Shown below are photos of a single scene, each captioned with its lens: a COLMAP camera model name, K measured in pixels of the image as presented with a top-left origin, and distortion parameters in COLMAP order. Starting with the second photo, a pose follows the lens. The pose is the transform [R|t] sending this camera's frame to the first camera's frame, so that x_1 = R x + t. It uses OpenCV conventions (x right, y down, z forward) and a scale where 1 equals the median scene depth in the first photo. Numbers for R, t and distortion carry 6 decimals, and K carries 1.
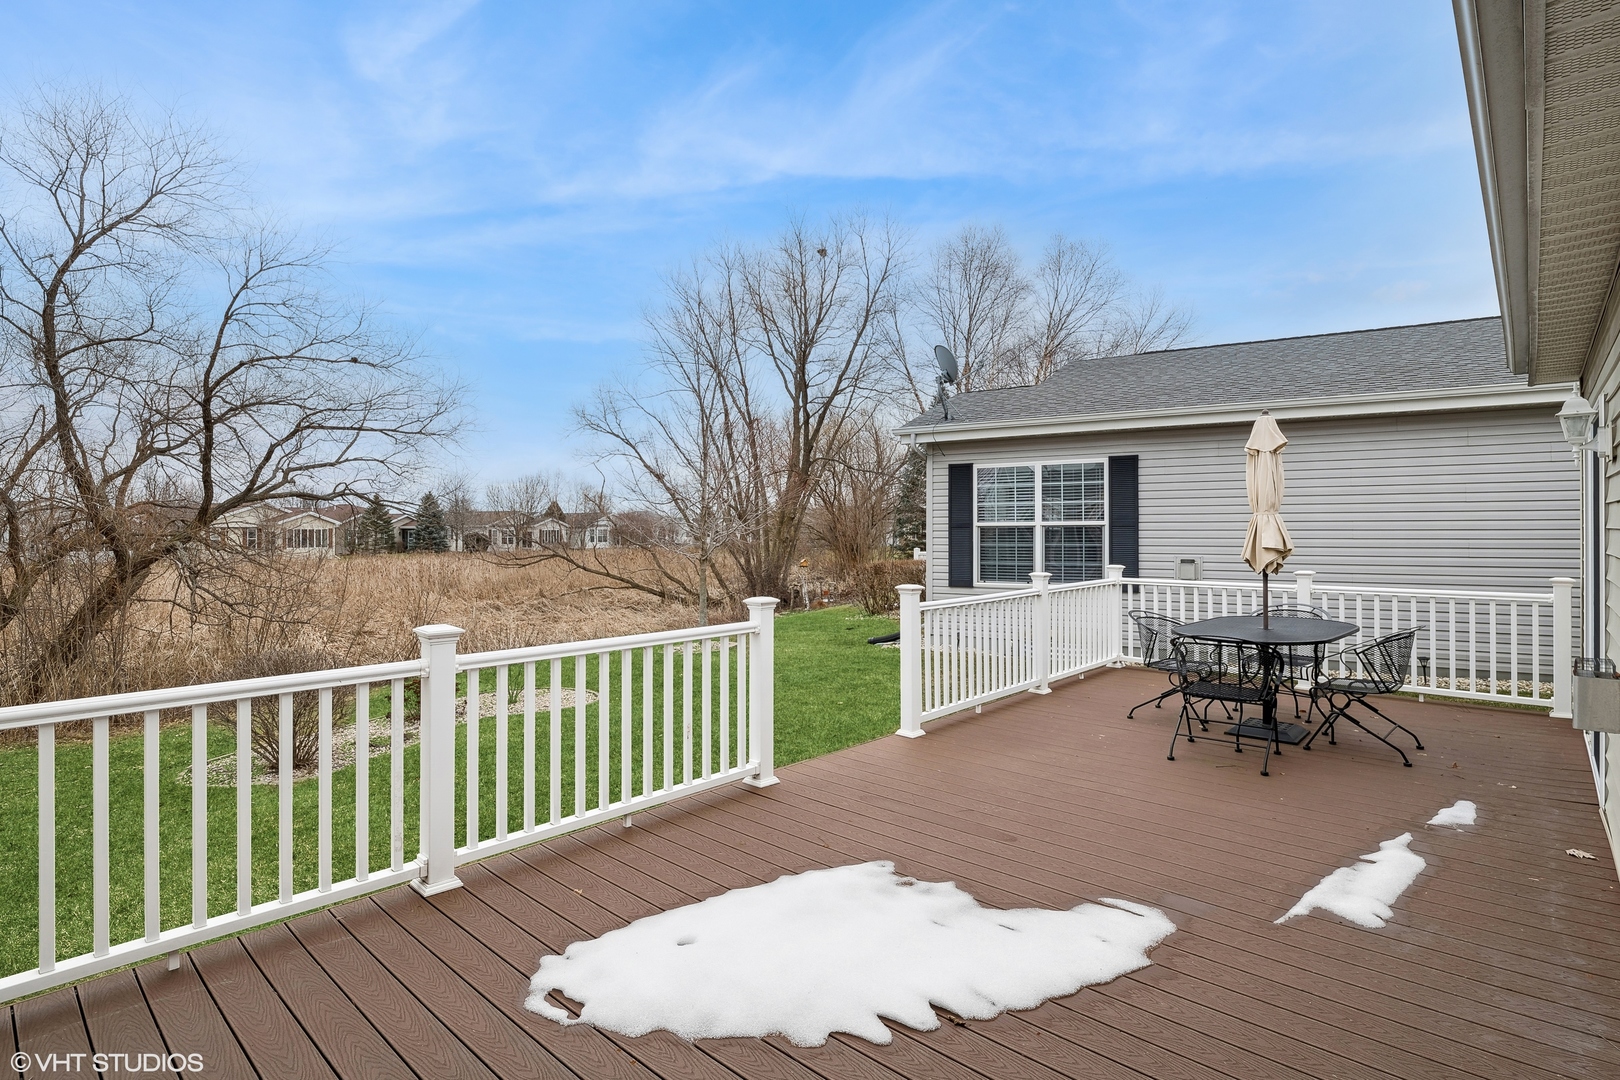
lens RADIAL K [[799.0, 0, 810.0], [0, 799.0, 540.0], [0, 0, 1]] dist [-0.002379, -0.000094]
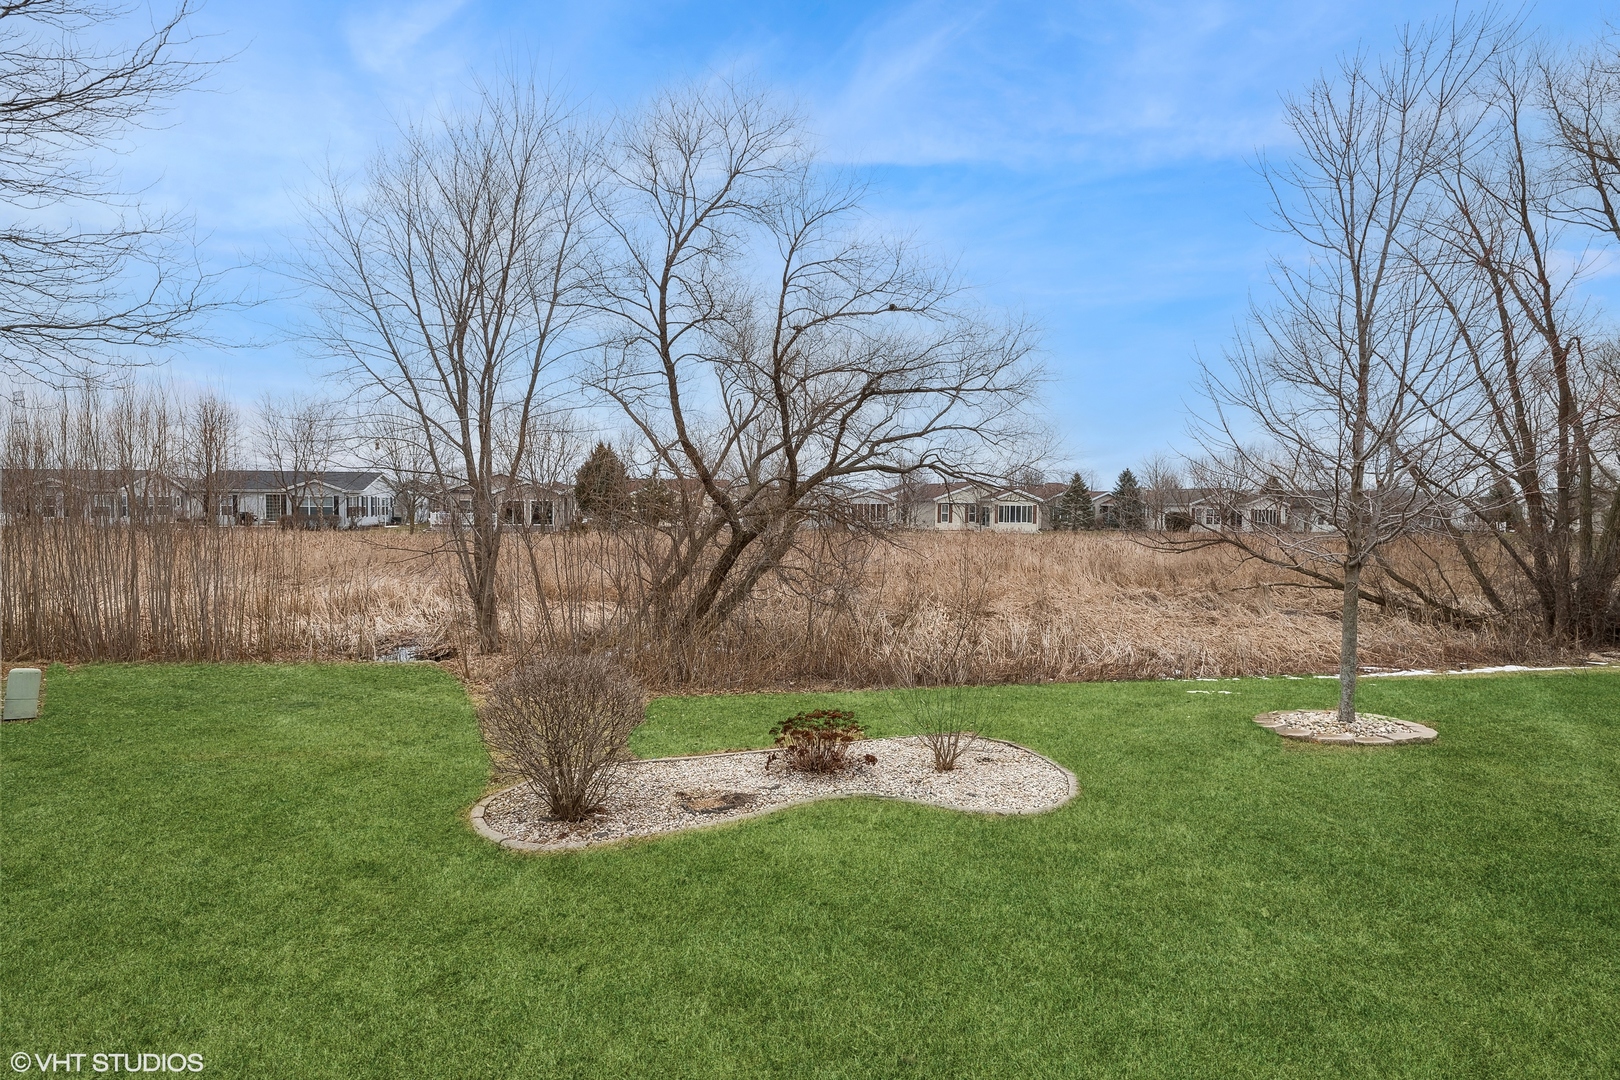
lens RADIAL K [[799.0, 0, 810.0], [0, 799.0, 540.0], [0, 0, 1]] dist [-0.002379, -0.000094]
pose [[0.657842, 0.040635, -0.752059, 0.014542], [-0.020399, 0.999138, 0.036141, -0.001543], [0.752880, -0.008434, 0.658104, 0.161601]]
